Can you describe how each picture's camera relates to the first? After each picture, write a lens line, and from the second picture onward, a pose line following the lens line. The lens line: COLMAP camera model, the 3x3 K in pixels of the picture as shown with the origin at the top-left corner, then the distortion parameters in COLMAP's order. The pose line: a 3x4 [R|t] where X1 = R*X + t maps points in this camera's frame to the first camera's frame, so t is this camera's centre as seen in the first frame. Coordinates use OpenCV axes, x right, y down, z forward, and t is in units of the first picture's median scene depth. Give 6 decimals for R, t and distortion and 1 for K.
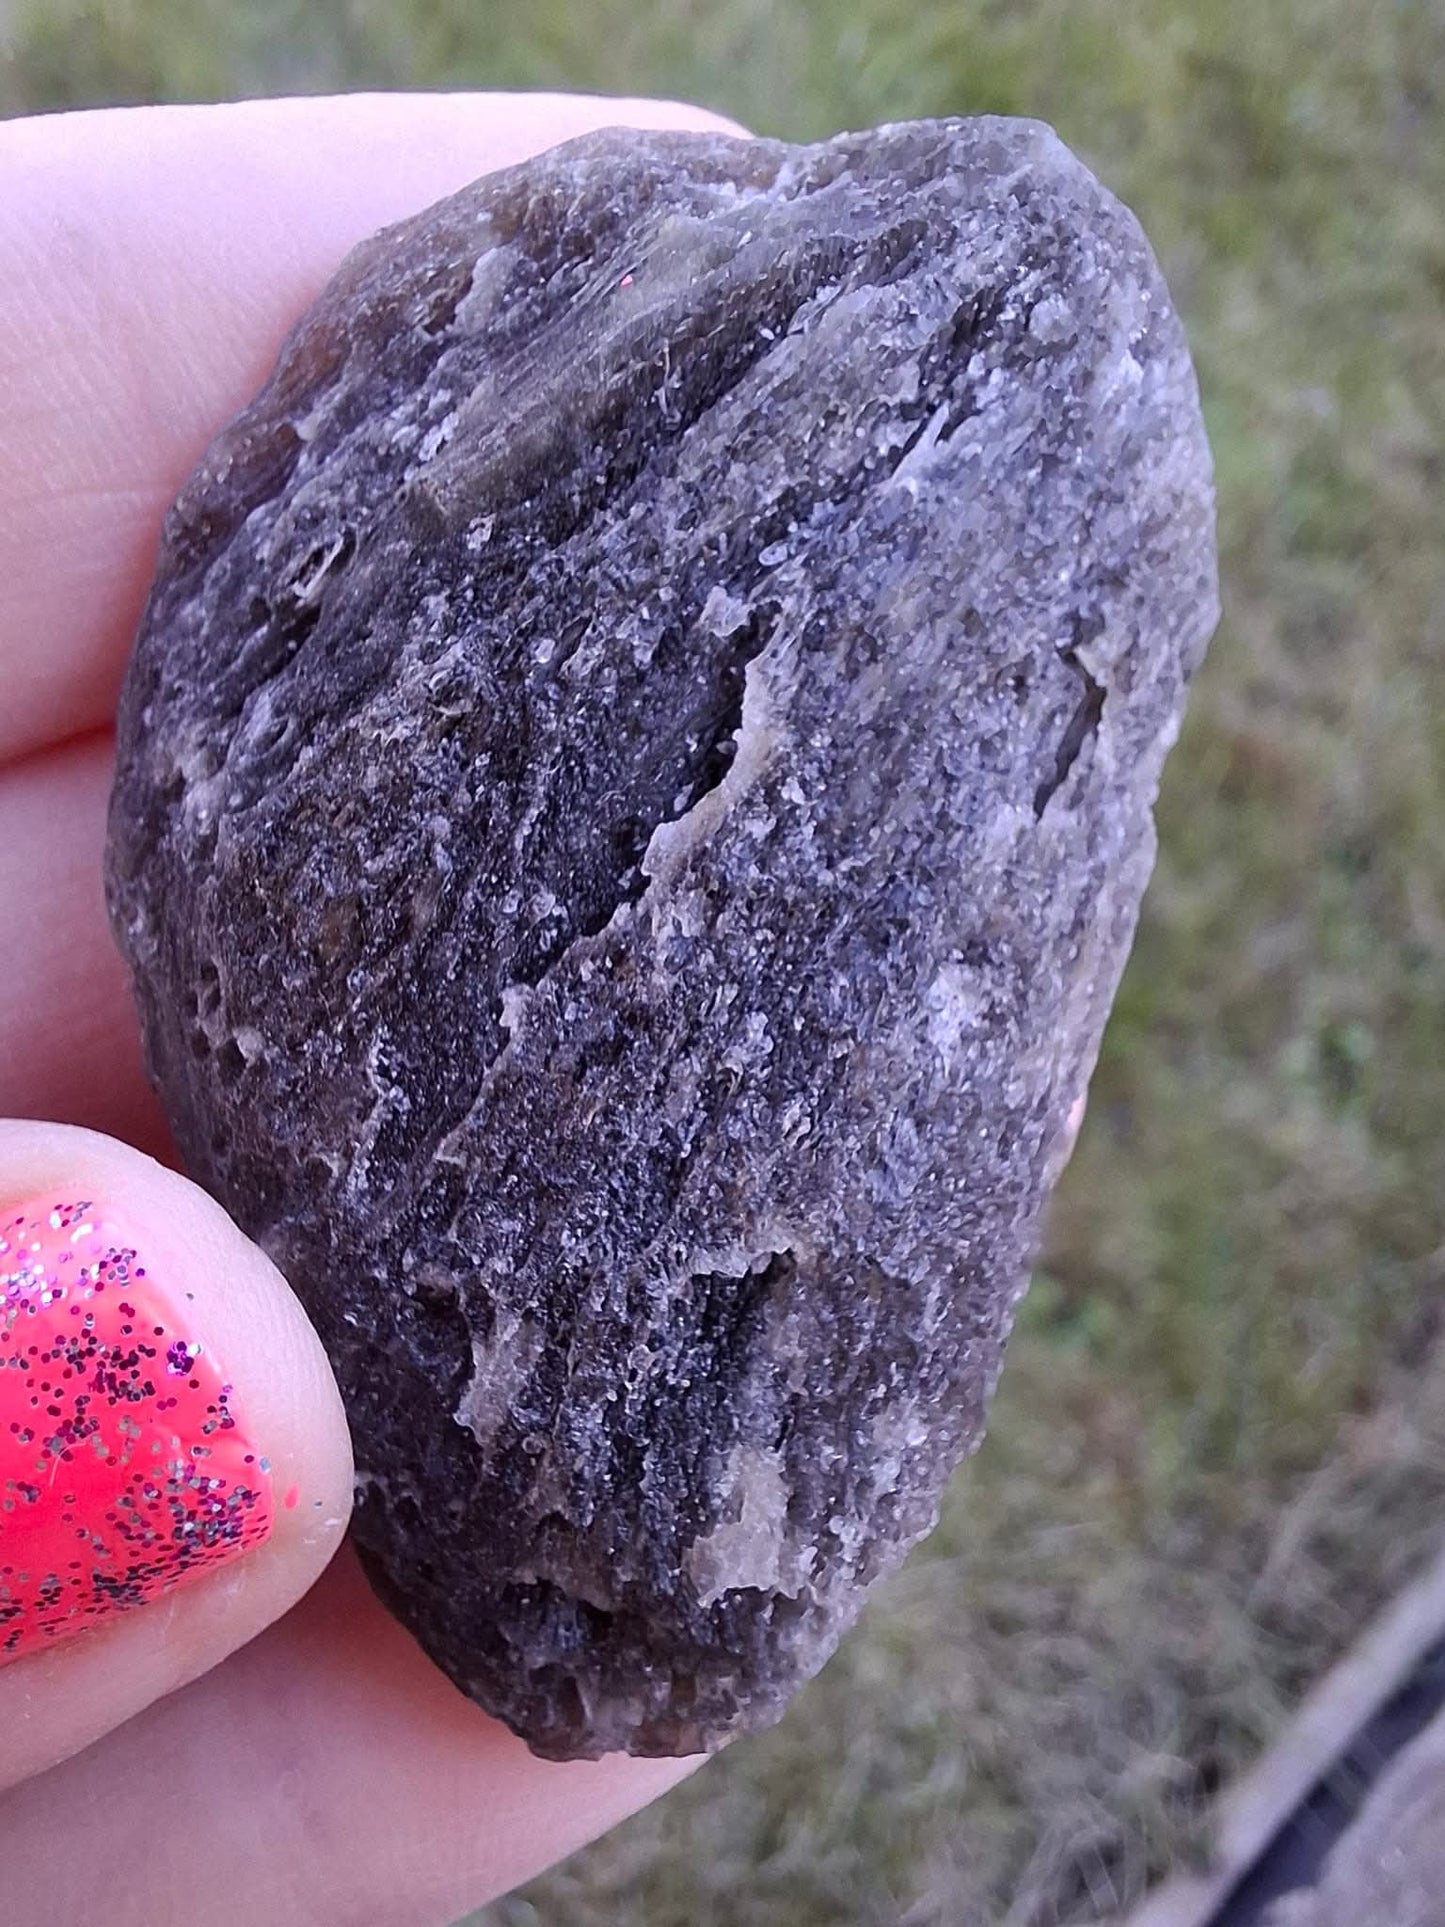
lens RADIAL K [[1755.5, 0, 718.7], [0, 1755.5, 1017.6], [0, 0, 1]] dist [0.017461, 0.010368]
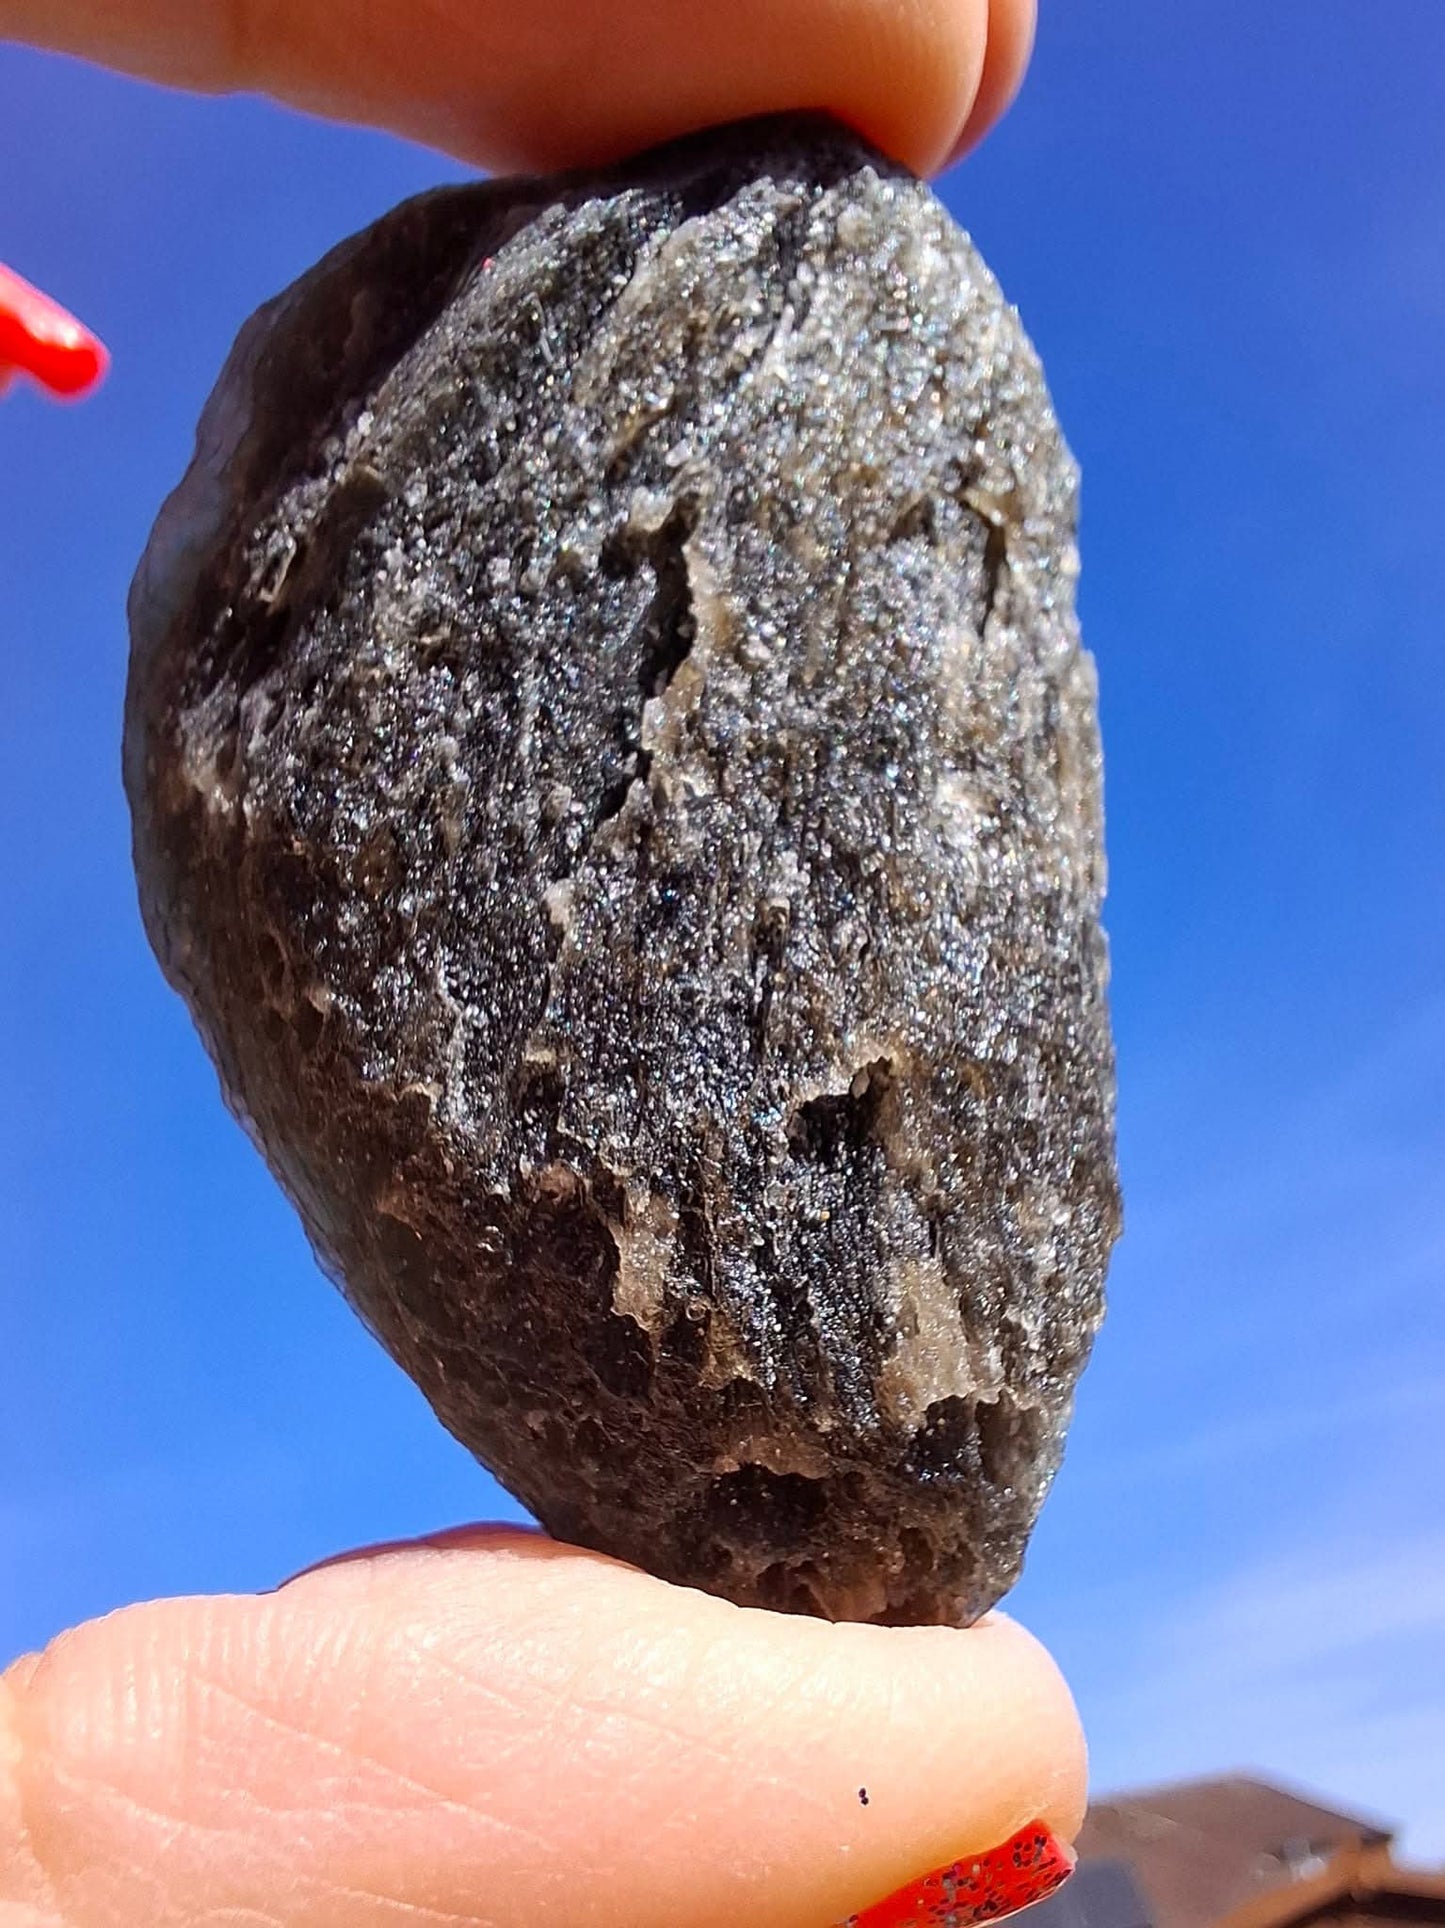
lens RADIAL K [[1756.4, 0, 718.7], [0, 1756.4, 1018.1], [0, 0, 1]] dist [0.017461, 0.010368]
pose [[0.958883, -0.277087, 0.061367, -0.108971], [0.283801, 0.936683, -0.205142, 0.296009], [-0.000640, 0.214123, 0.976807, 0.000550]]
